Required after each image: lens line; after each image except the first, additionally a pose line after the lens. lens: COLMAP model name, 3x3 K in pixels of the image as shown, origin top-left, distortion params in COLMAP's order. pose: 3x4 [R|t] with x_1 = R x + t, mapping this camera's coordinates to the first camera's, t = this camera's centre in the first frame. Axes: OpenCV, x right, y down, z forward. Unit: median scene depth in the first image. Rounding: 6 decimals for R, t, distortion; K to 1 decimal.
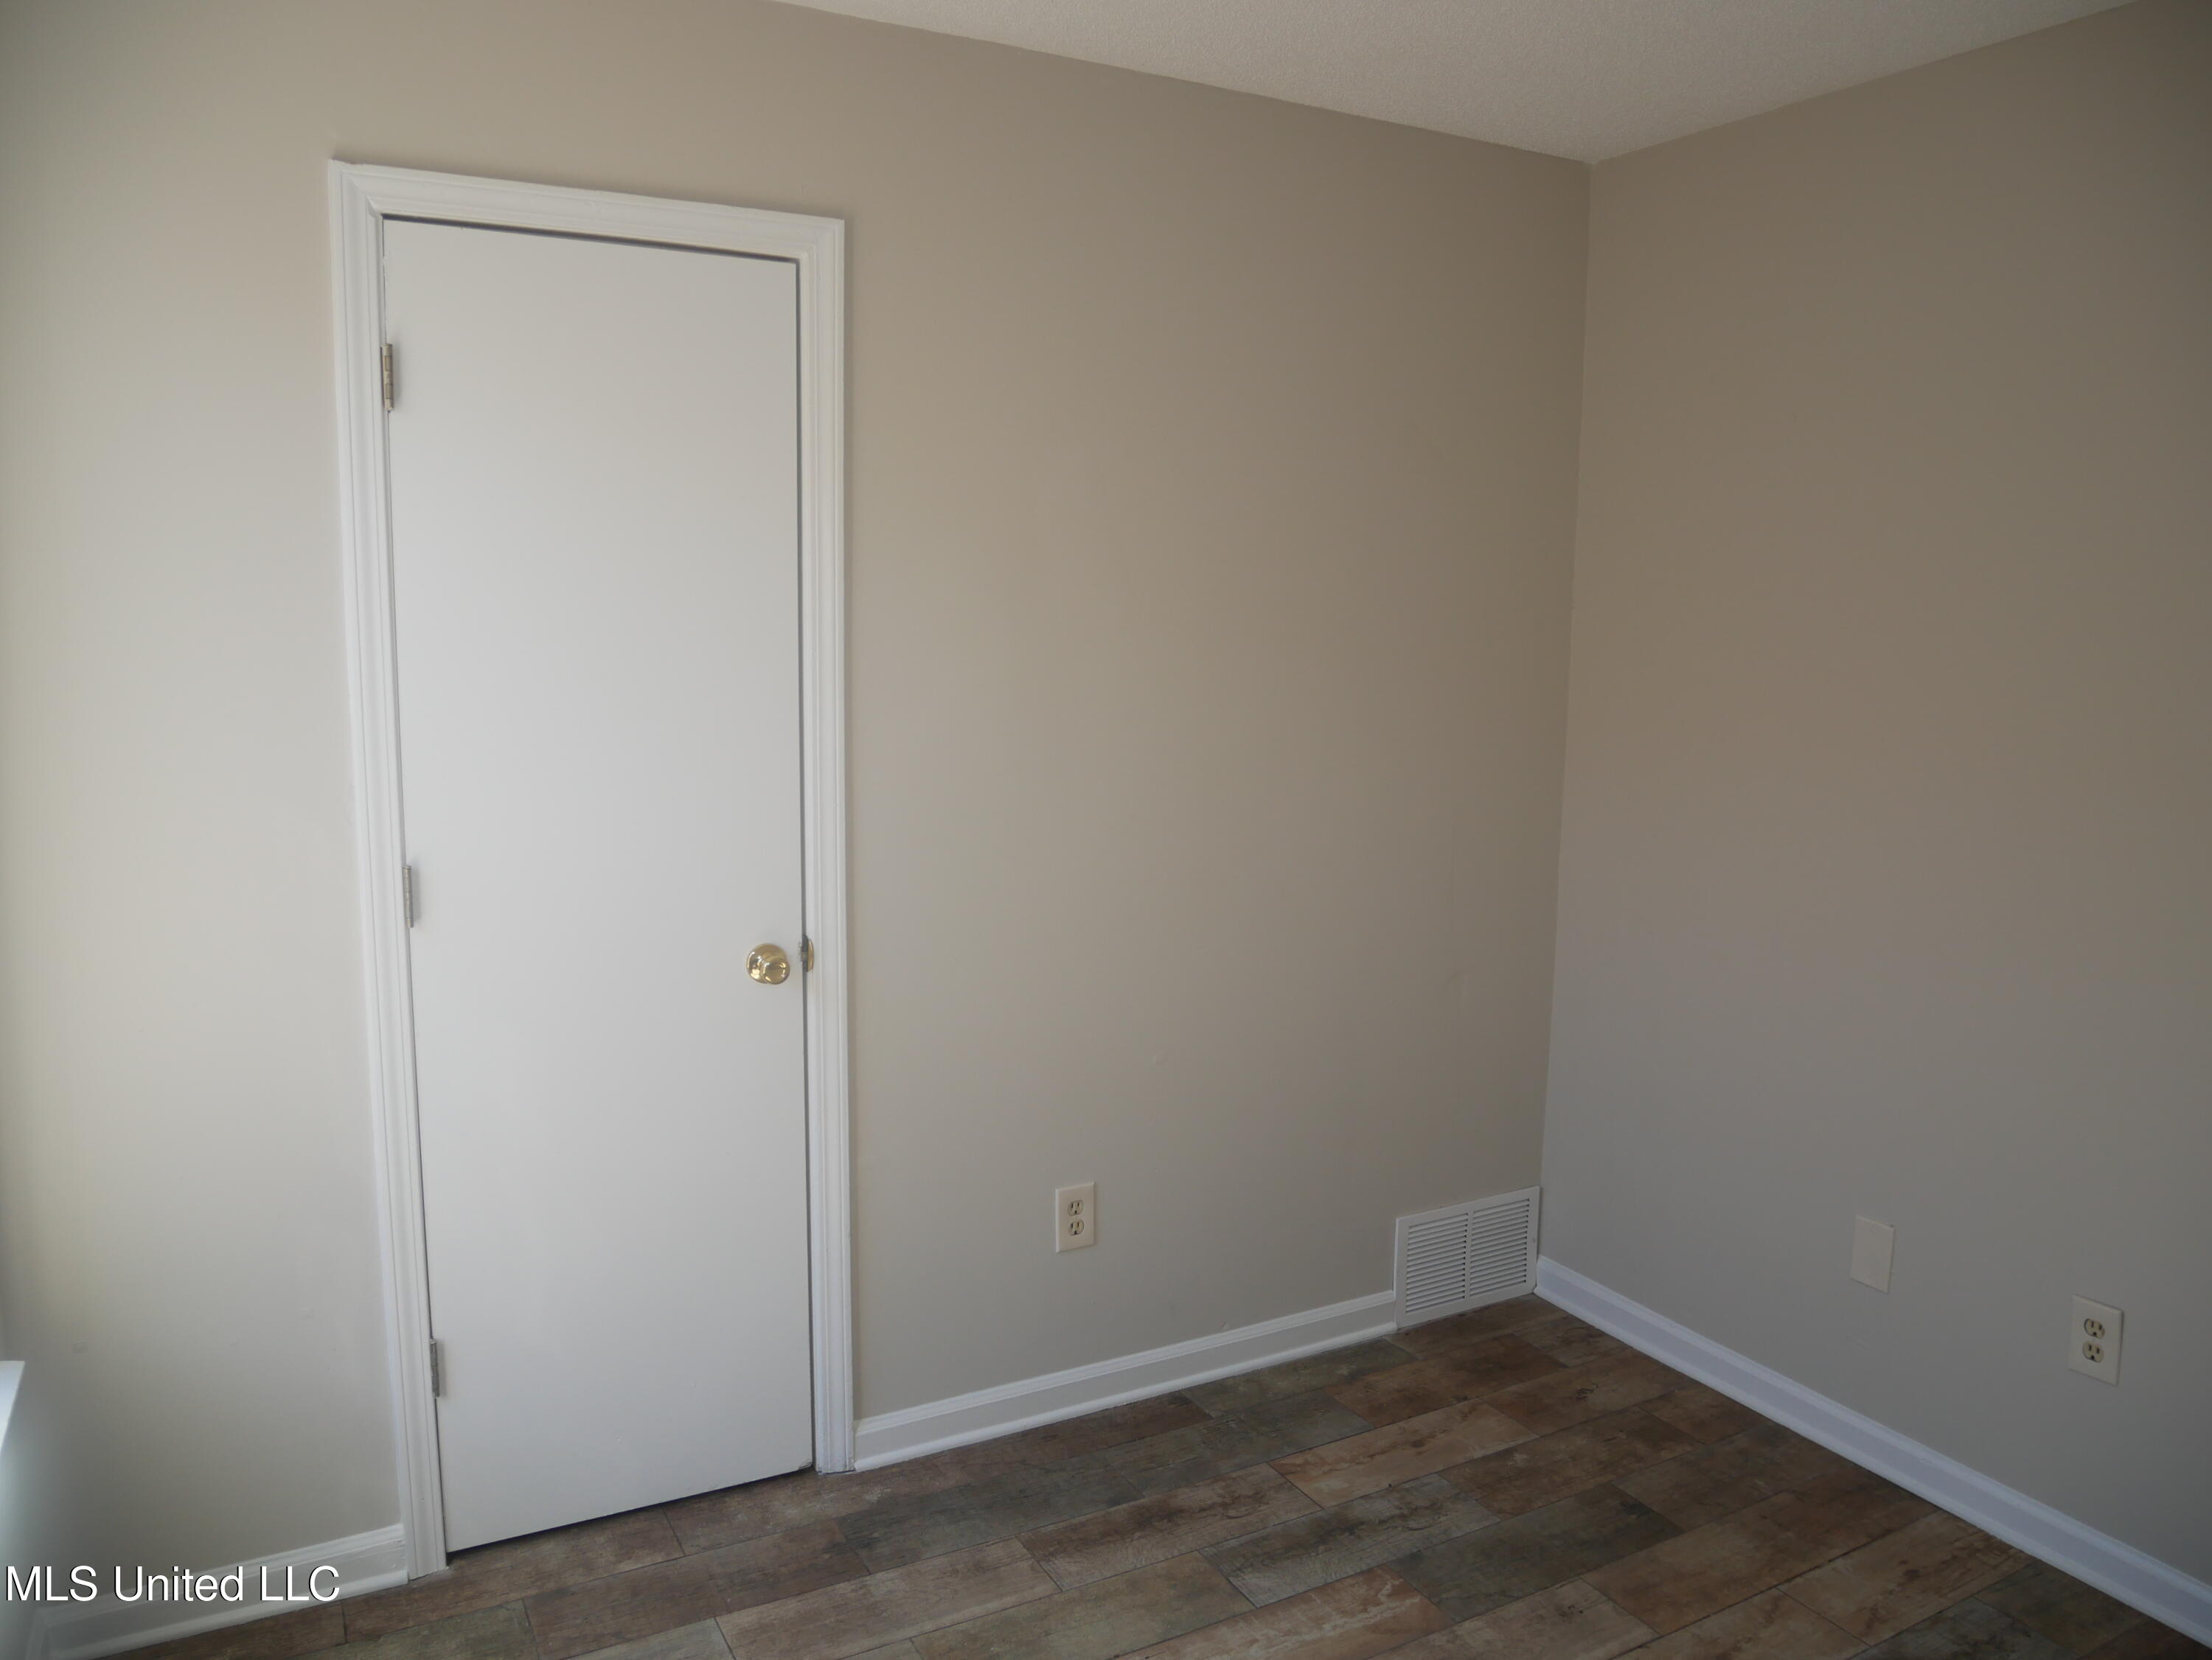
lens RADIAL K [[1585.0, 0, 1106.0], [0, 1585.0, 830.0], [0, 0, 1]] dist [-0.082735, 0.041910]
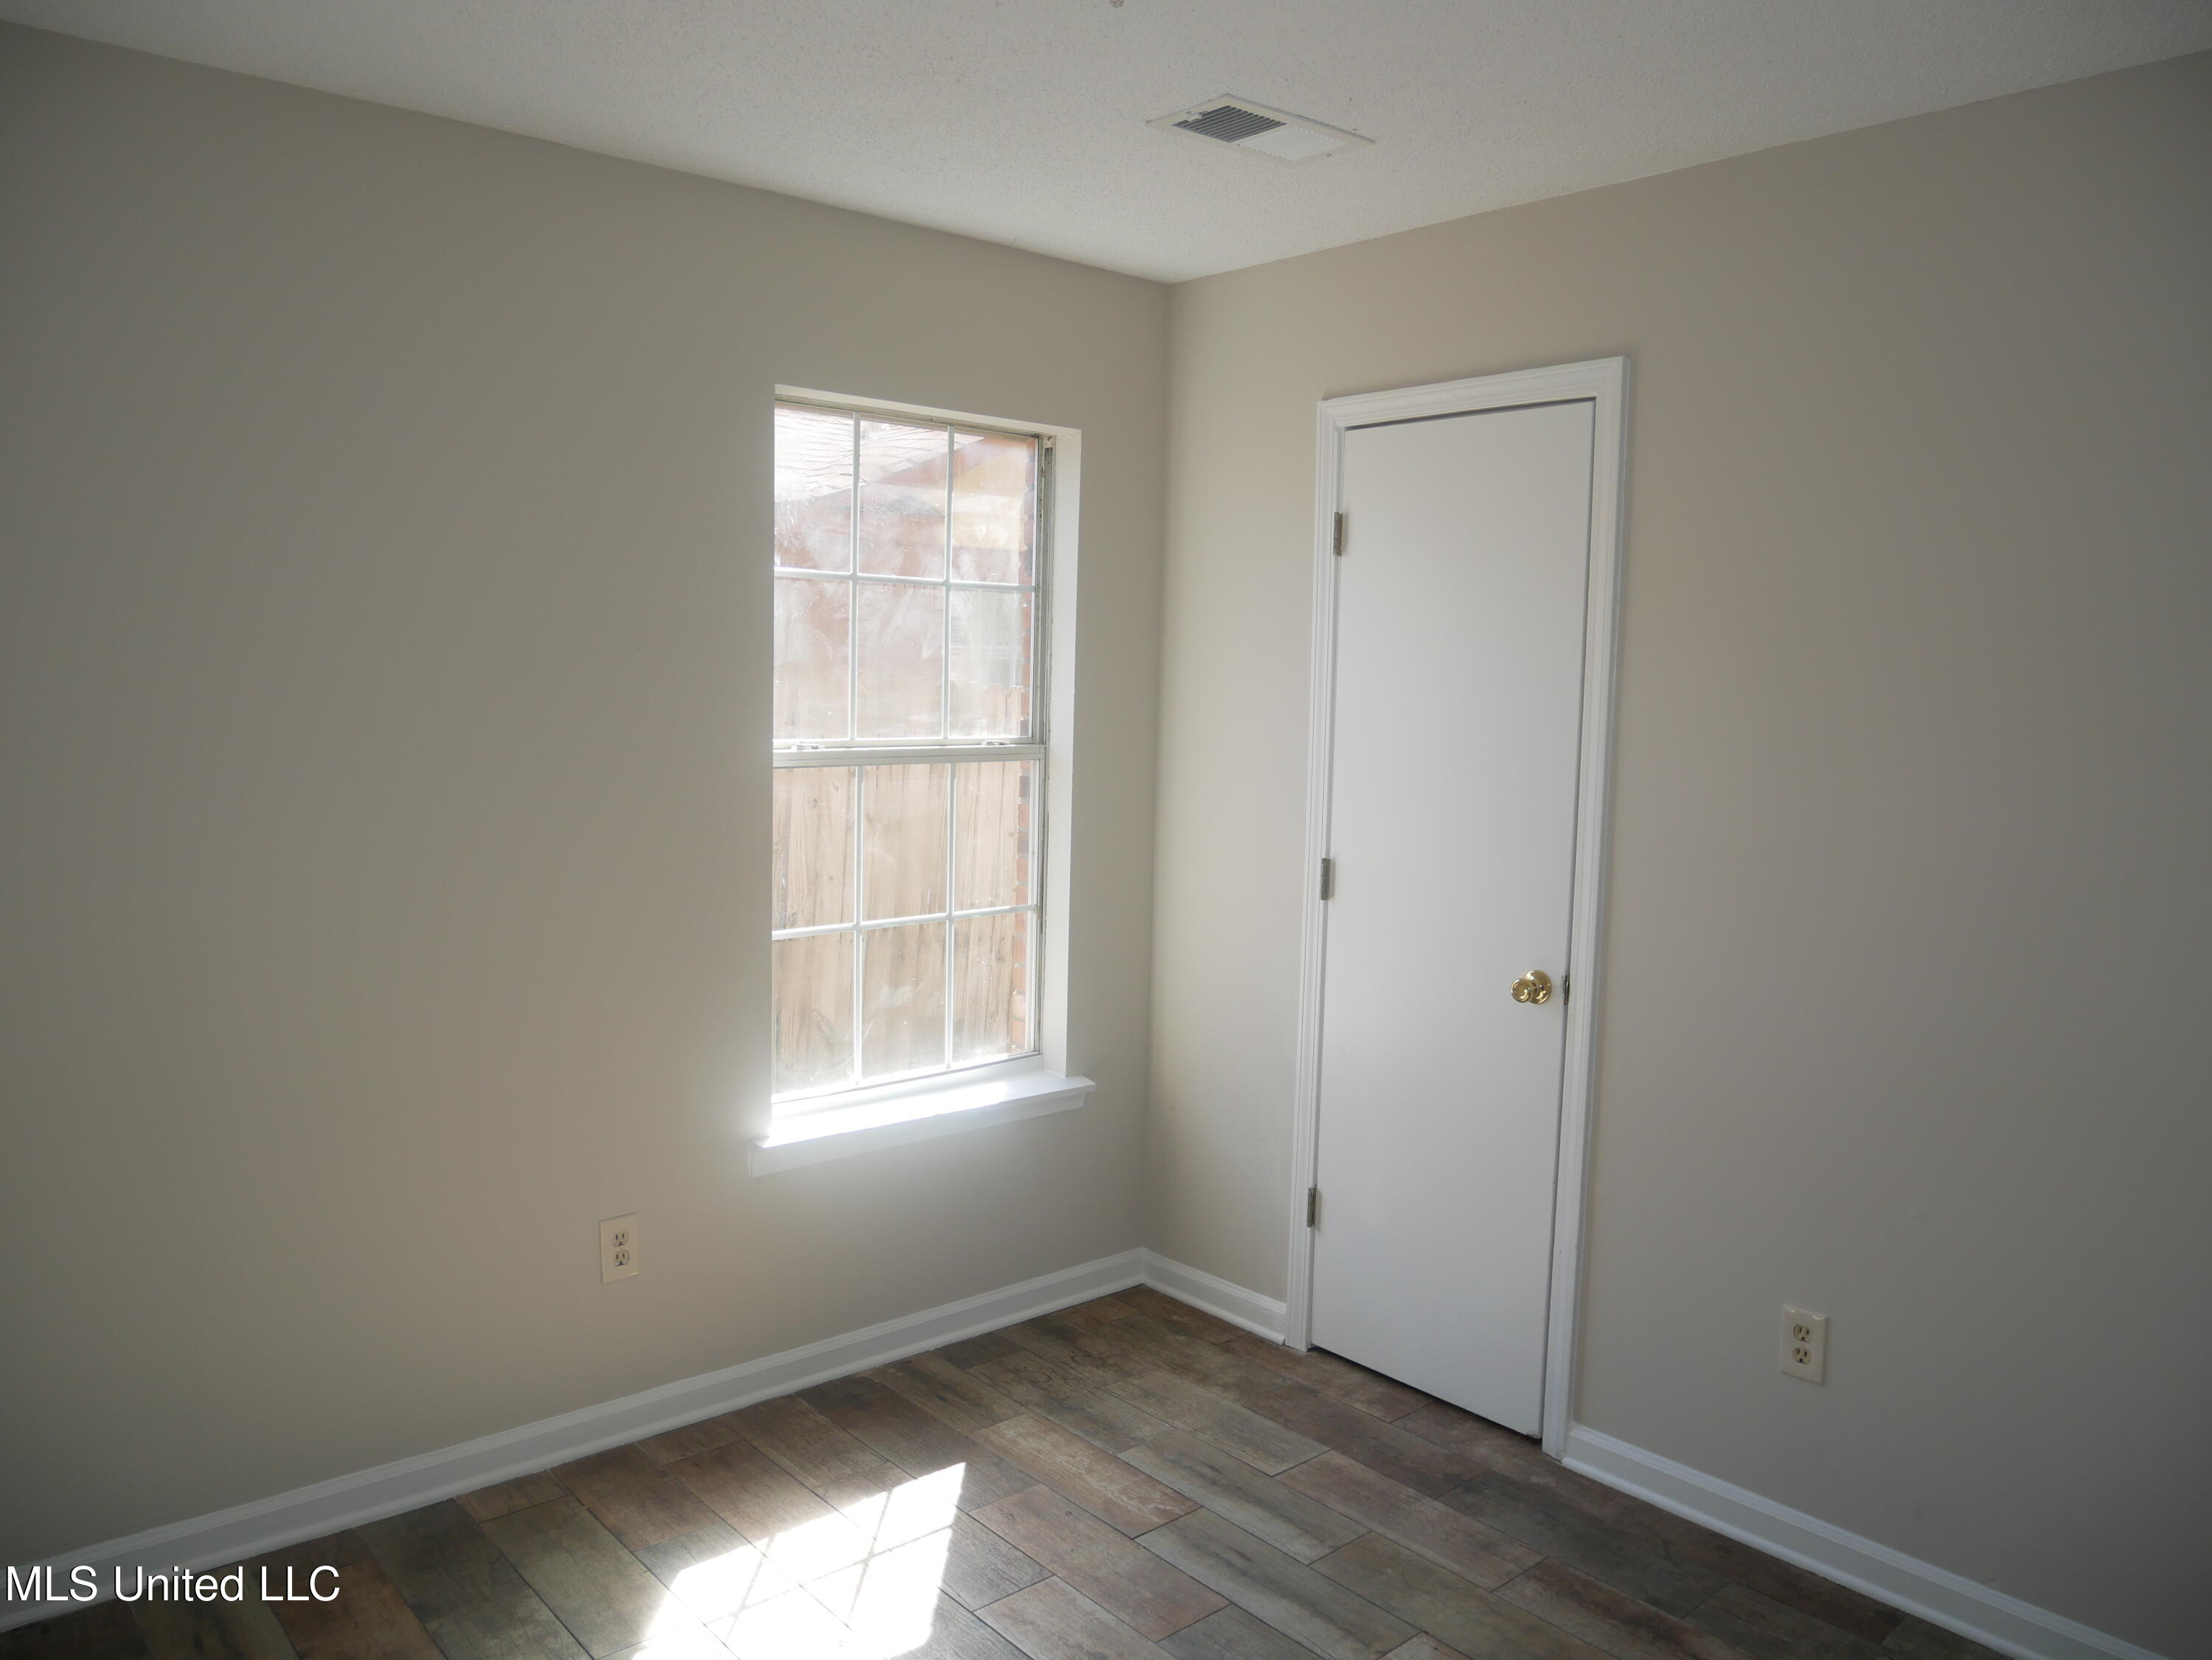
lens RADIAL K [[1585.0, 0, 1106.0], [0, 1585.0, 830.0], [0, 0, 1]] dist [-0.082735, 0.041910]
pose [[0.219320, 0.086332, -0.971826, 0.889998], [-0.151717, 0.986978, 0.053439, -0.048657], [0.963785, 0.135722, 0.229562, 0.412834]]
